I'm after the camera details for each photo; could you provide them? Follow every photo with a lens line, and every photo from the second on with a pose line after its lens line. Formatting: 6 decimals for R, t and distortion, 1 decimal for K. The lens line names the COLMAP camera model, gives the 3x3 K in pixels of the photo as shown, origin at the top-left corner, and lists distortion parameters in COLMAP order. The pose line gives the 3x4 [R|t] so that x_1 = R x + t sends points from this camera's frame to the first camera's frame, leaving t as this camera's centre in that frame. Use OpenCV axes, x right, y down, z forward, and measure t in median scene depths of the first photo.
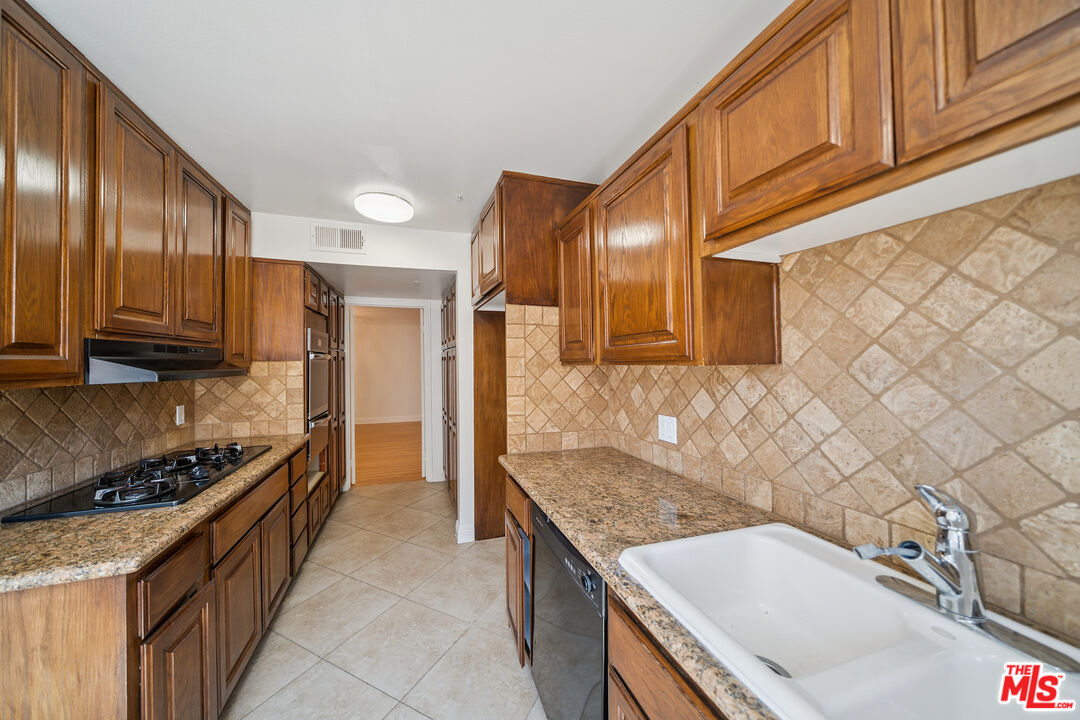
lens RADIAL K [[367.8, 0, 535.2], [0, 367.8, 357.2], [0, 0, 1]] dist [-0.006807, 0.000237]
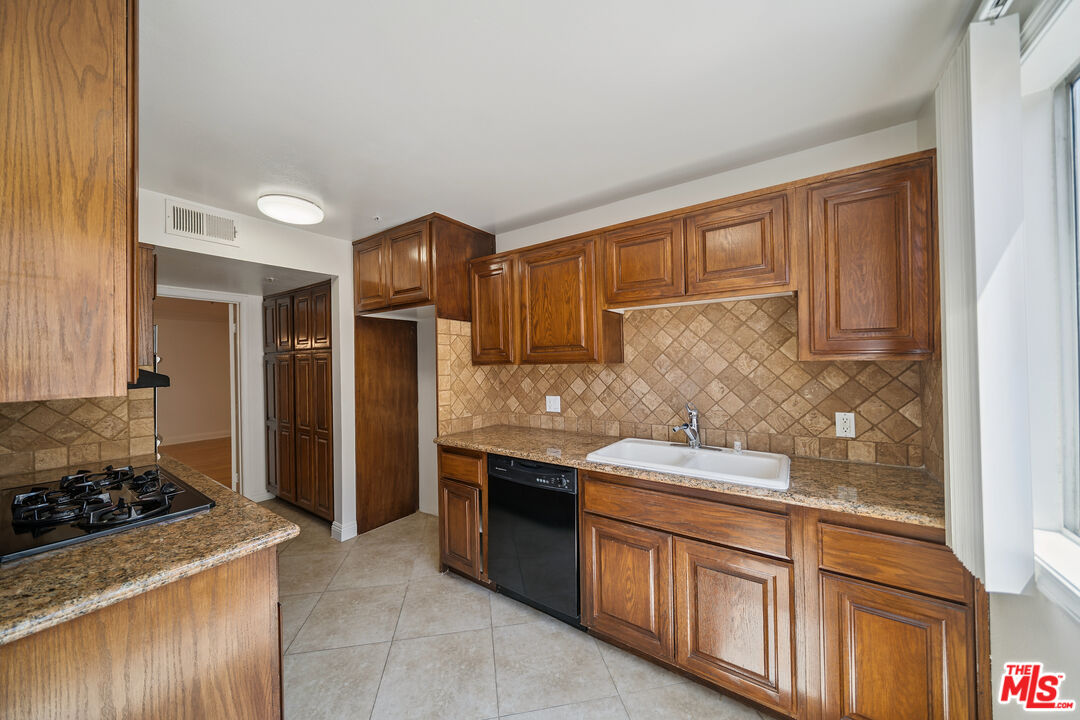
lens RADIAL K [[367.8, 0, 532.6], [0, 367.8, 358.9], [0, 0, 1]] dist [-0.006807, 0.000237]
pose [[0.812045, -0.002235, 0.583591, -0.532931], [0.003304, 0.999994, -0.000768, -0.001523], [-0.583586, 0.002552, 0.812048, -0.211599]]
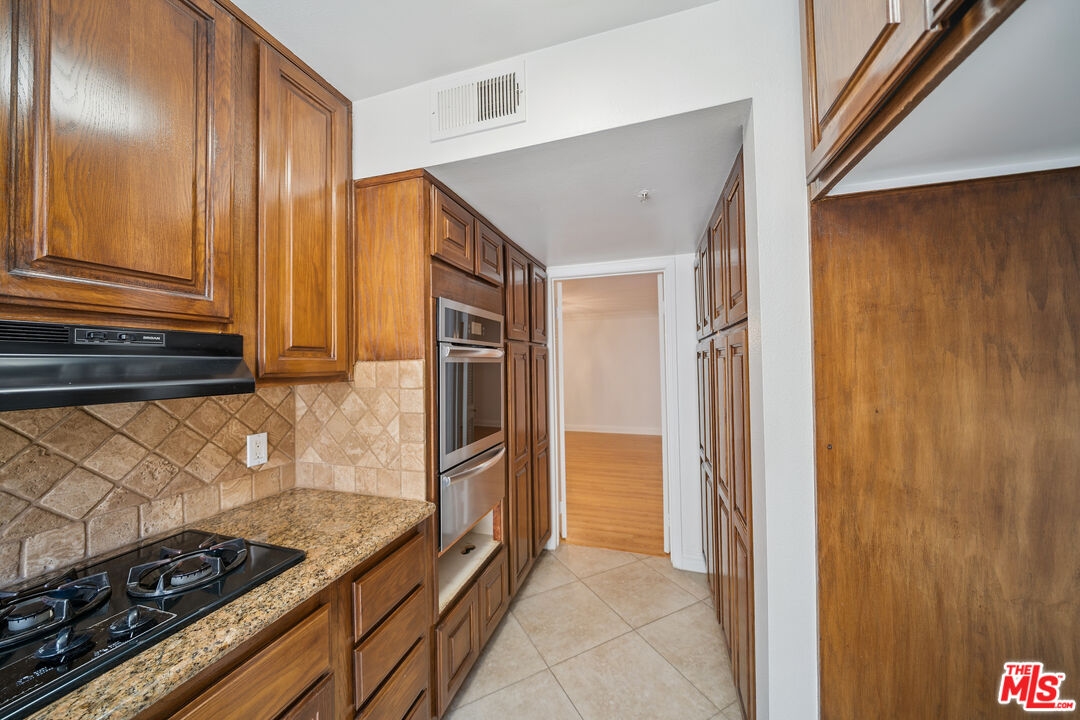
lens RADIAL K [[367.8, 0, 538.8], [0, 367.8, 357.2], [0, 0, 1]] dist [-0.006807, 0.000237]
pose [[0.807021, -0.013262, -0.590374, -0.249664], [0.013033, 0.999904, -0.004645, 0.013839], [0.590379, -0.003946, 0.807117, 0.863716]]
